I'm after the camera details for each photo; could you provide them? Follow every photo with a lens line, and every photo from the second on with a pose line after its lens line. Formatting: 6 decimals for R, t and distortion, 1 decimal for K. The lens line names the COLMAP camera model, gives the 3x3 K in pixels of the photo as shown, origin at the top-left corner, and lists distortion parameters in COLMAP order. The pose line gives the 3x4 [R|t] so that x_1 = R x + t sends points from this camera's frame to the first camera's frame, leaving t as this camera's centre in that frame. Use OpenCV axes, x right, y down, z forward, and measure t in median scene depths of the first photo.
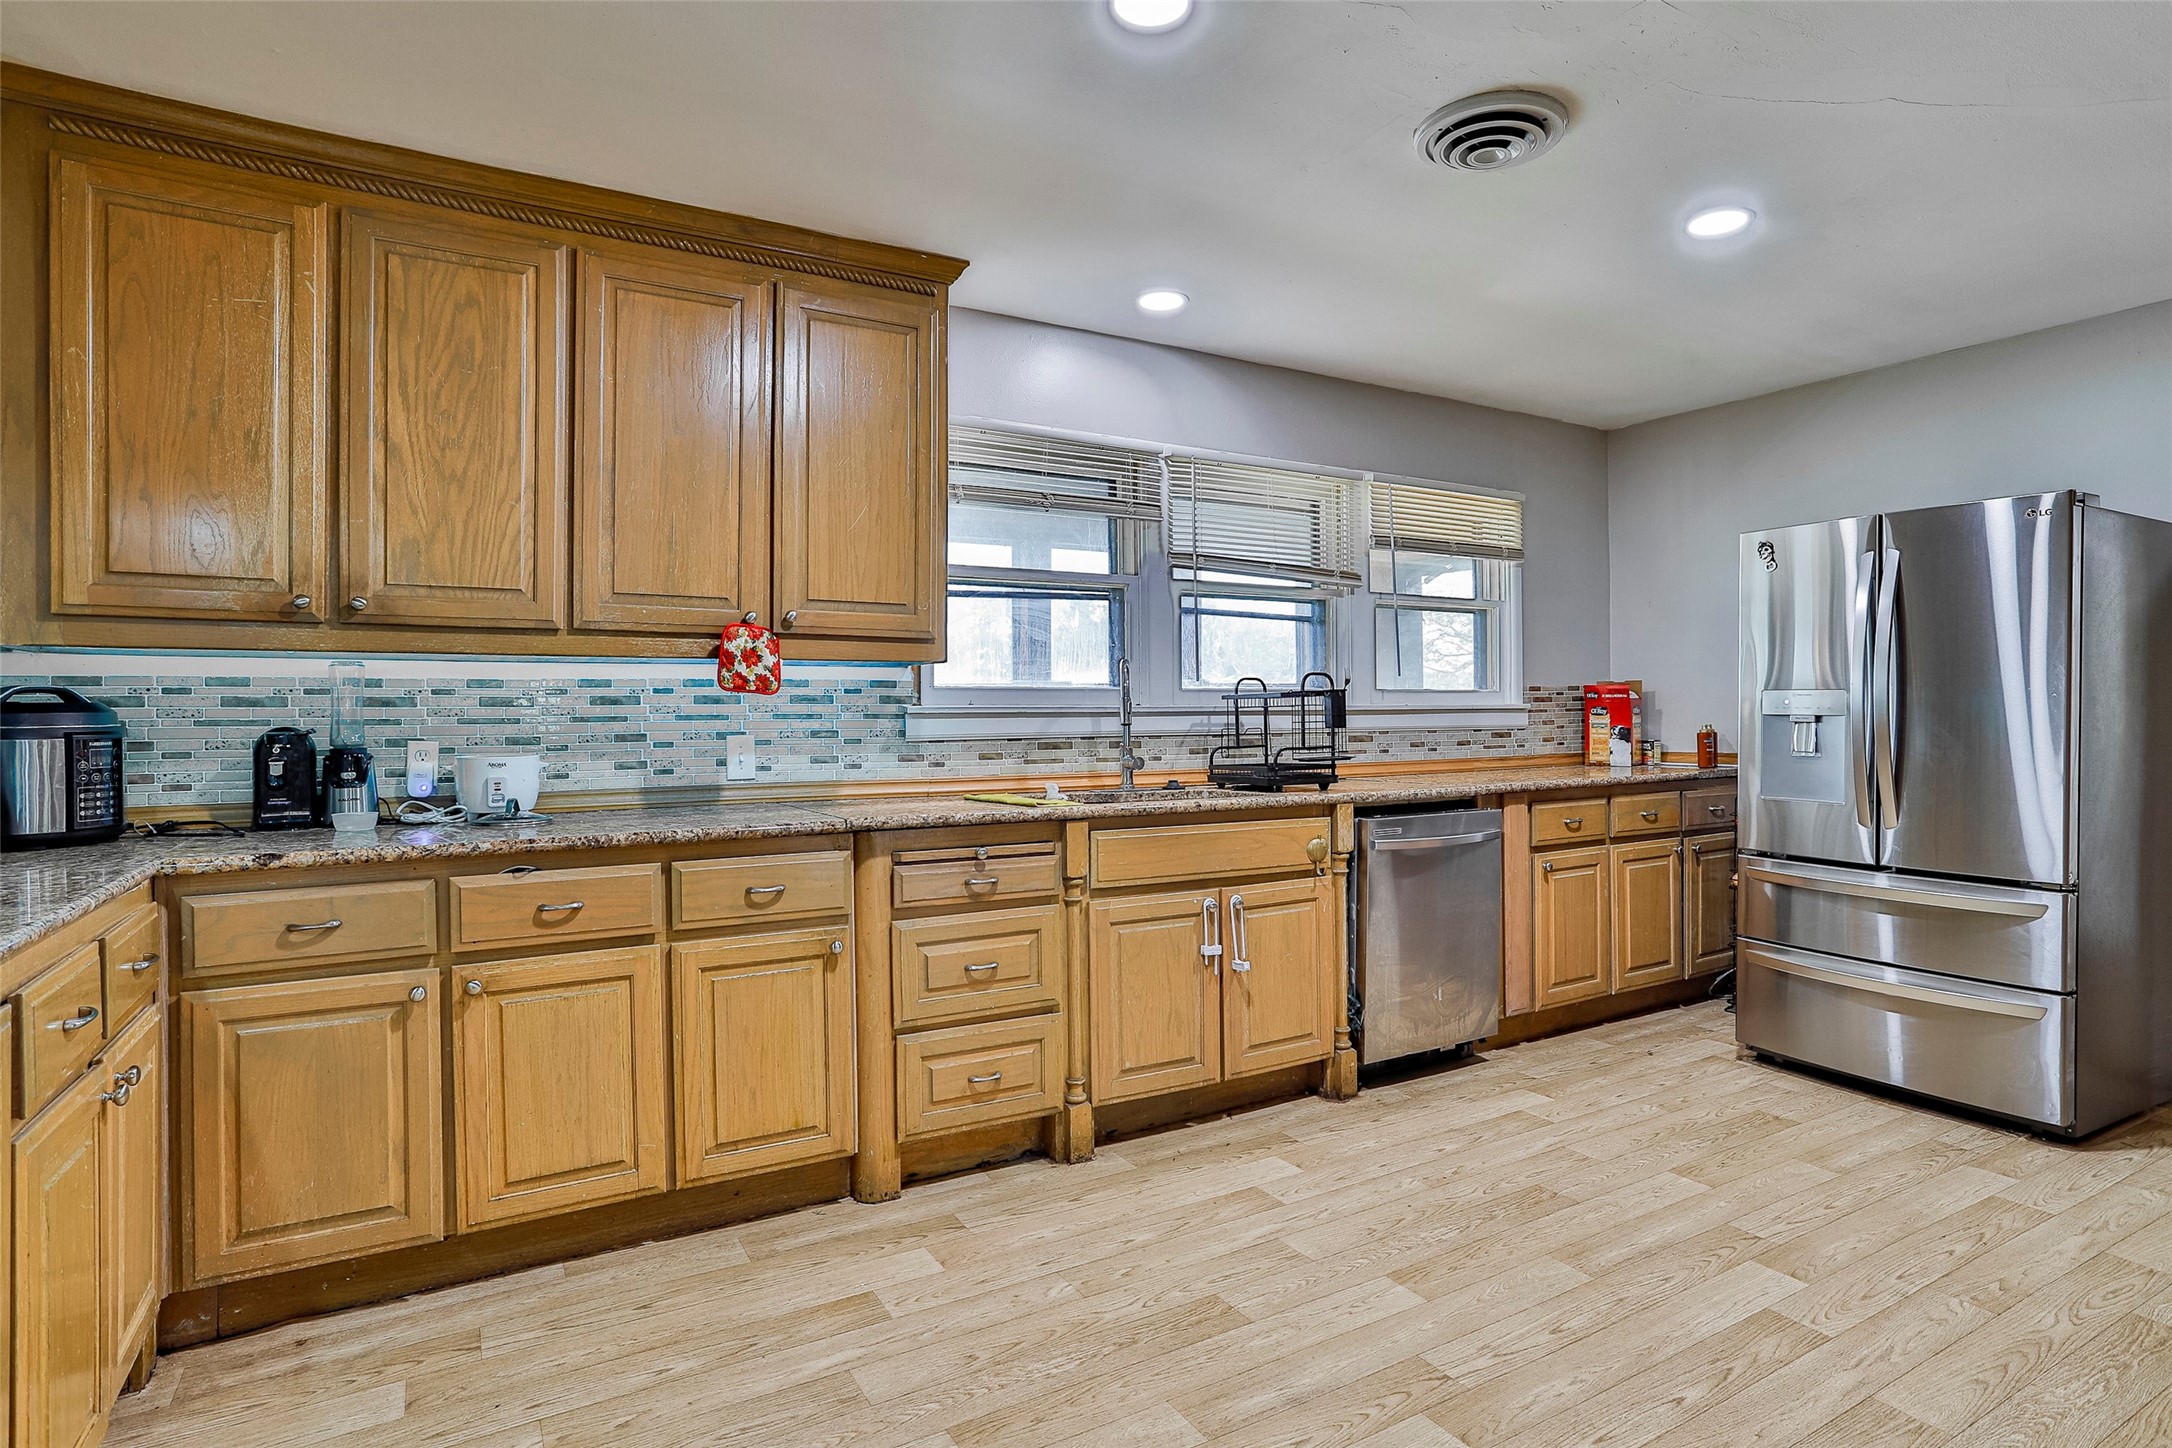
lens RADIAL K [[1110.3, 0, 1084.1], [0, 1110.3, 730.6], [0, 0, 1]] dist [-0.017898, 0.000134]
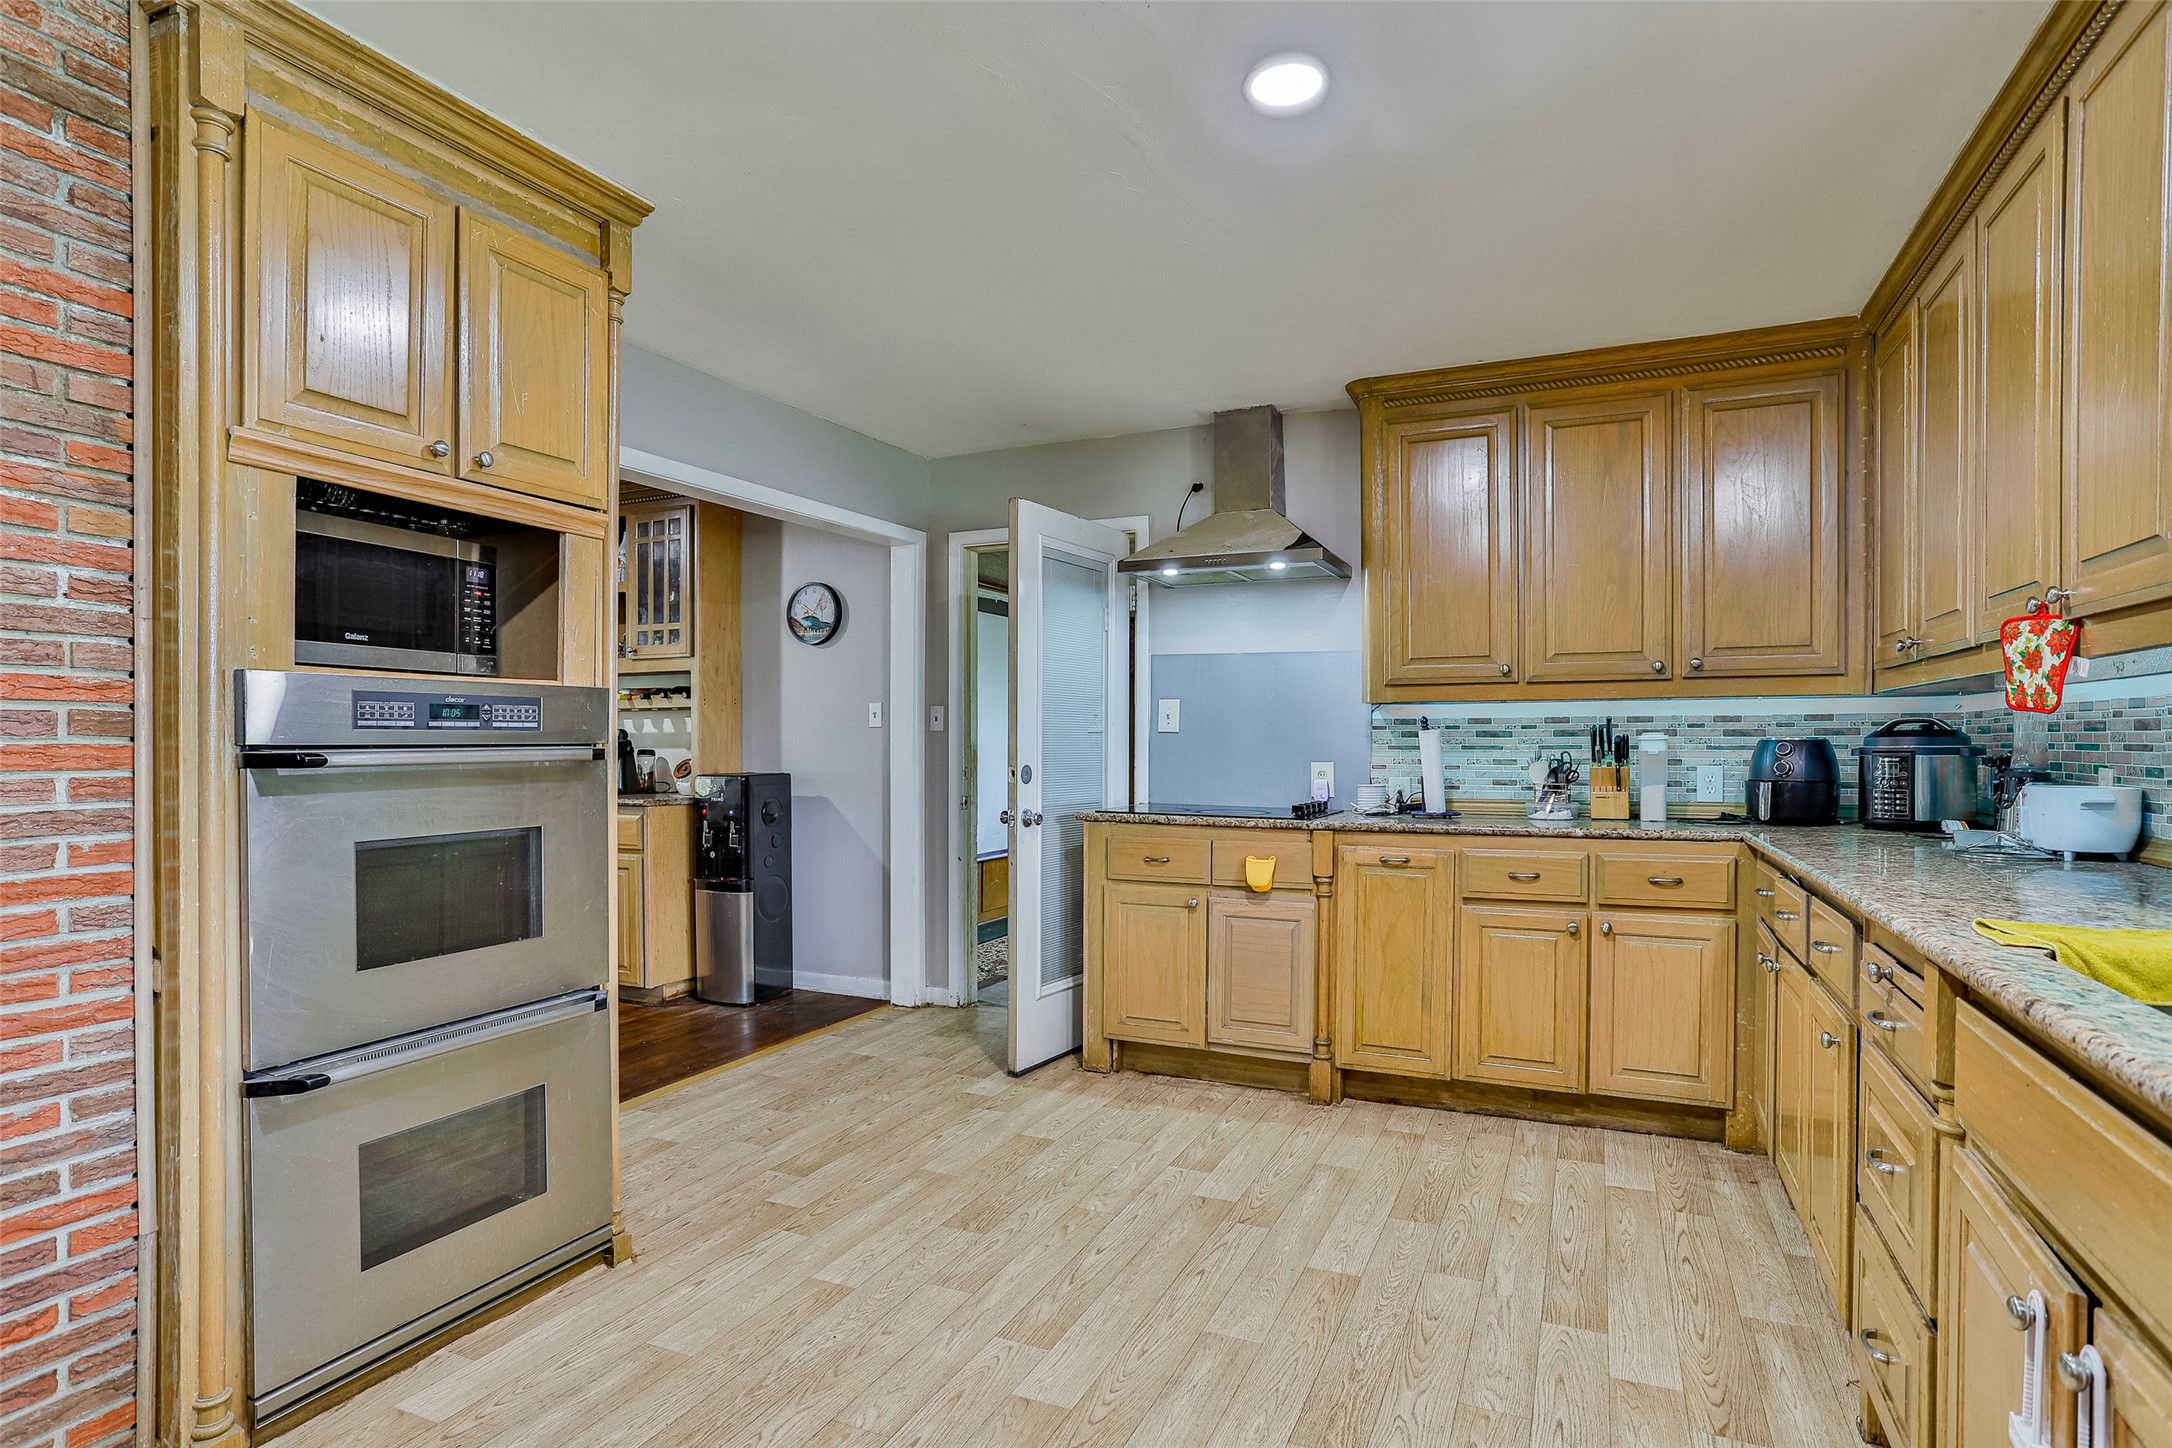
lens RADIAL K [[1110.3, 0, 1084.1], [0, 1110.3, 730.6], [0, 0, 1]] dist [-0.017898, 0.000134]
pose [[-0.818816, -0.002332, -0.574051, 0.822966], [-0.005853, 0.999974, 0.004286, -0.029541], [0.574026, 0.006869, -0.818808, 1.691282]]
